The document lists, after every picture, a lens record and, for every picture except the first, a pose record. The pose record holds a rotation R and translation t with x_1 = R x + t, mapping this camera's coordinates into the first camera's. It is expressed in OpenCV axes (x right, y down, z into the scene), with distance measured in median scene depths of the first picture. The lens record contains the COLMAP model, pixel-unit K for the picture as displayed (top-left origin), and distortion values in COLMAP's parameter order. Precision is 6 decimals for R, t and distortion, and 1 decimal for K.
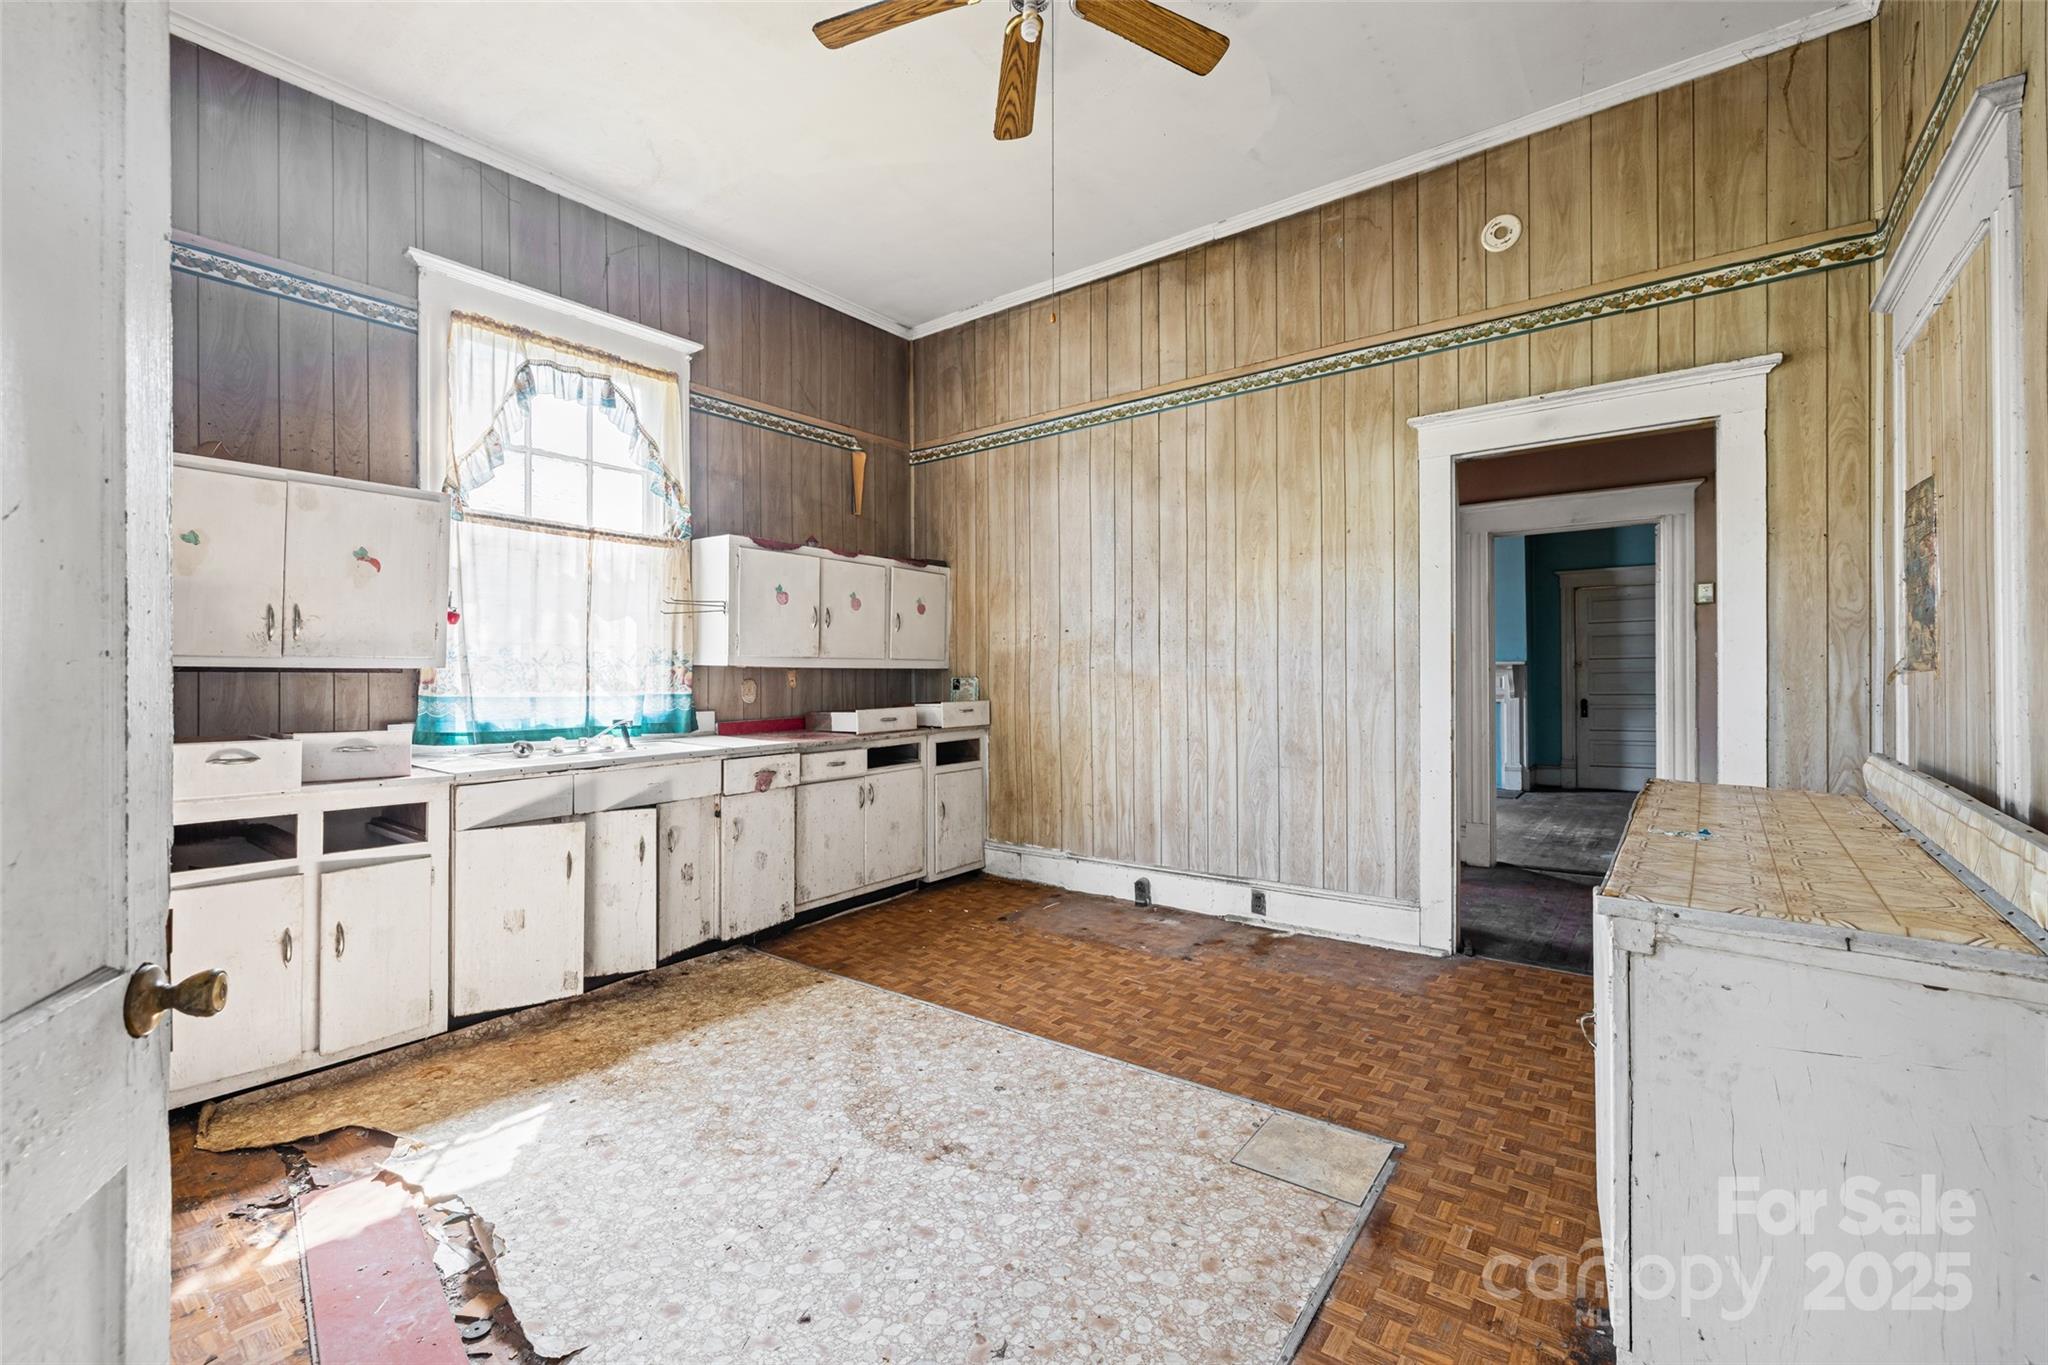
lens RADIAL K [[865.1, 0, 1017.2], [0, 865.1, 674.9], [0, 0, 1]] dist [-0.003278, 0.000374]
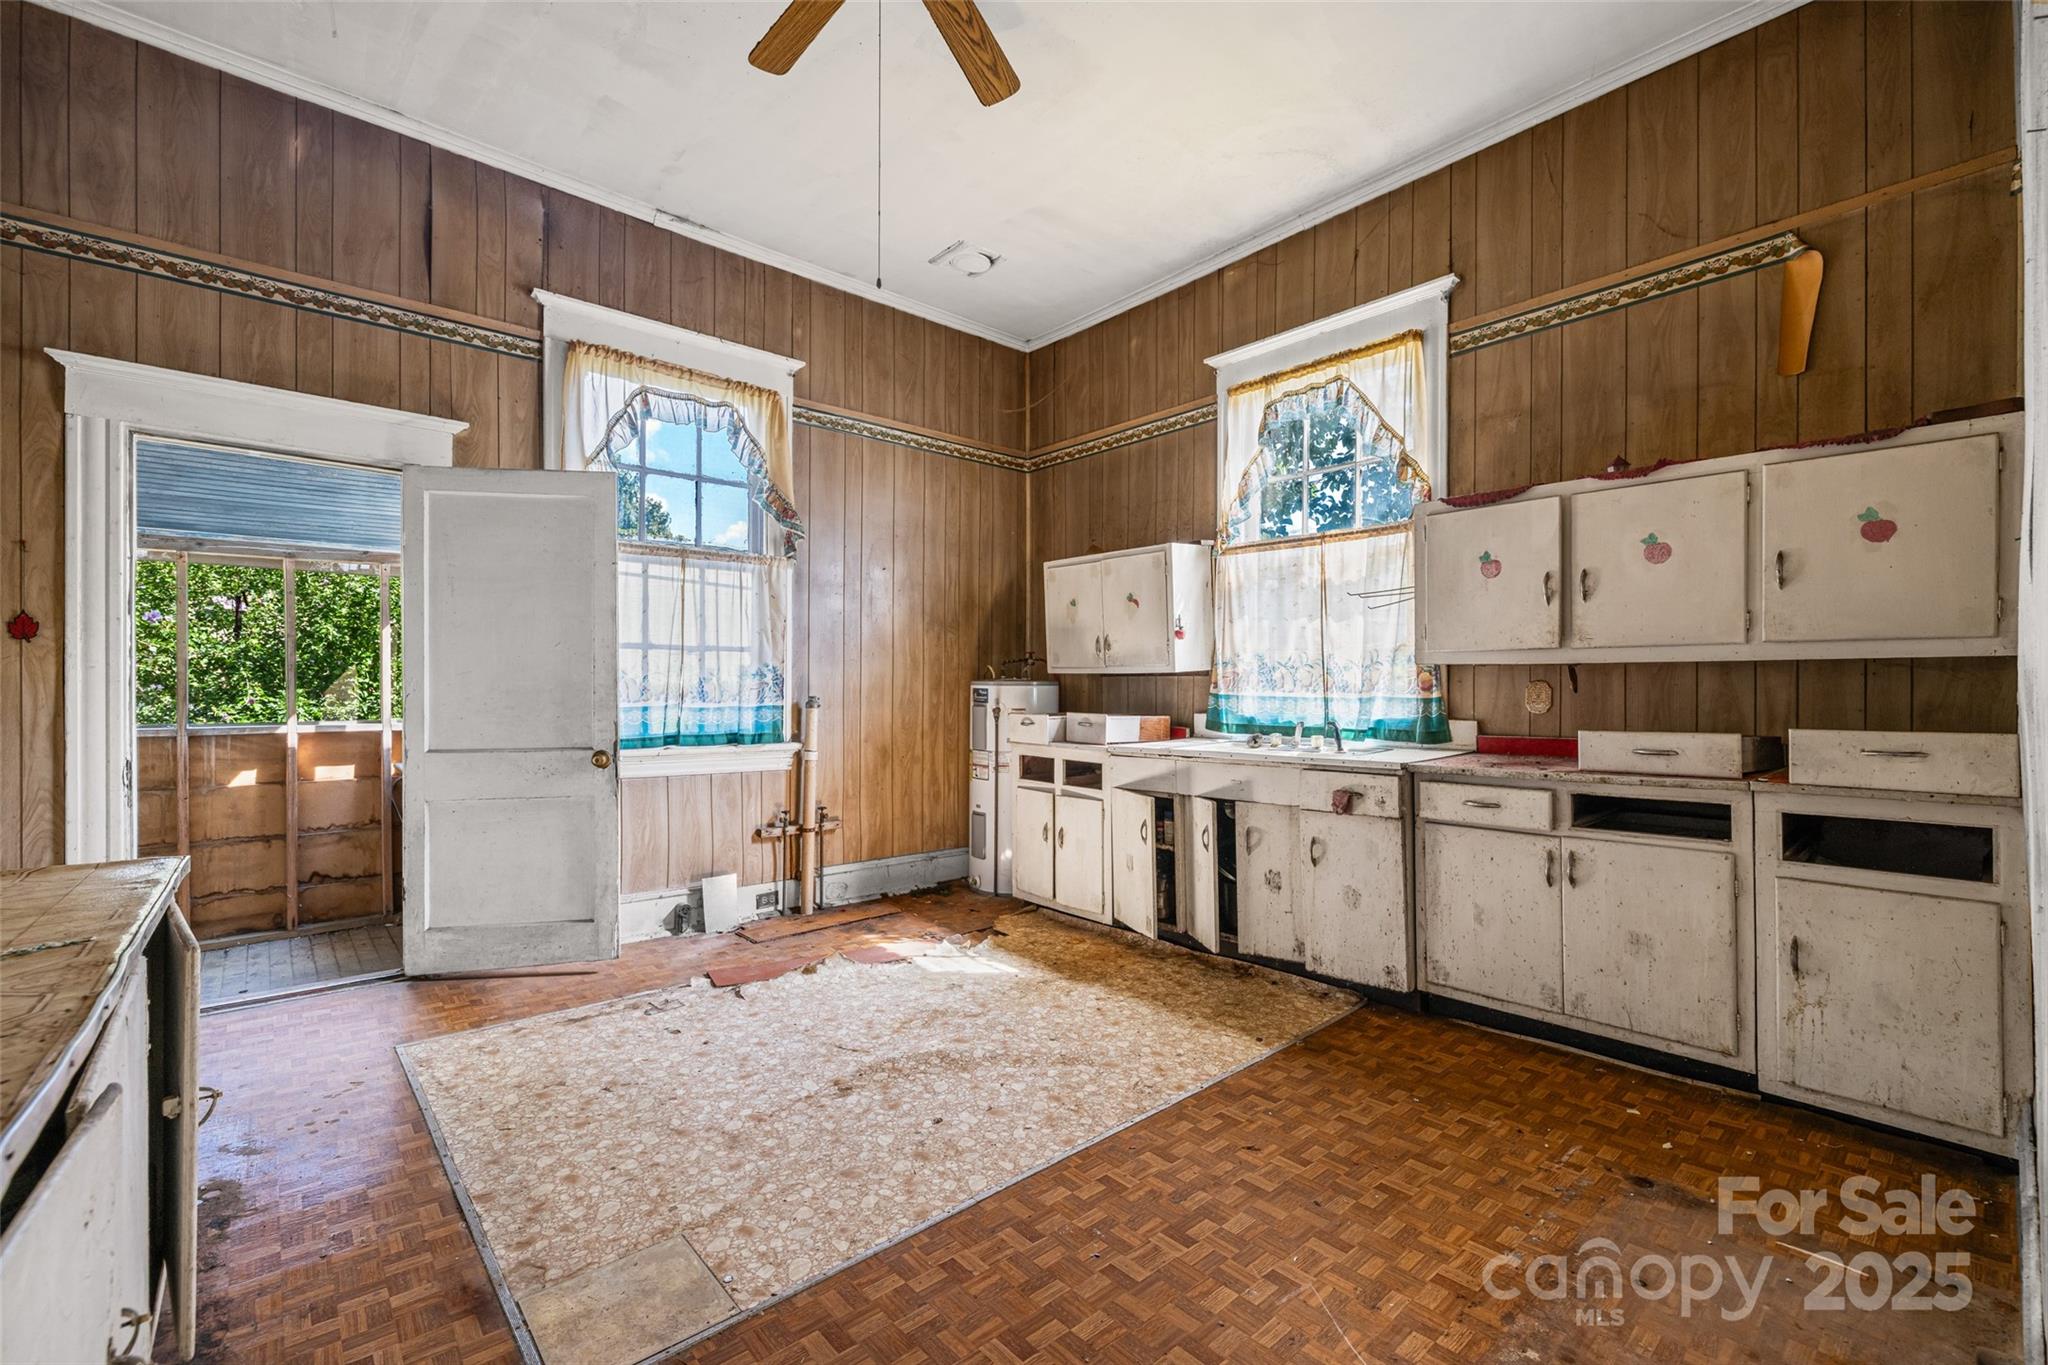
lens RADIAL K [[865.1, 0, 1026.7], [0, 865.1, 684.9], [0, 0, 1]] dist [-0.003278, 0.000374]
pose [[-0.195906, 0.002209, -0.980620, 0.665934], [0.001877, 0.999996, 0.001878, 0.008018], [0.980621, -0.001473, -0.195909, 0.979775]]
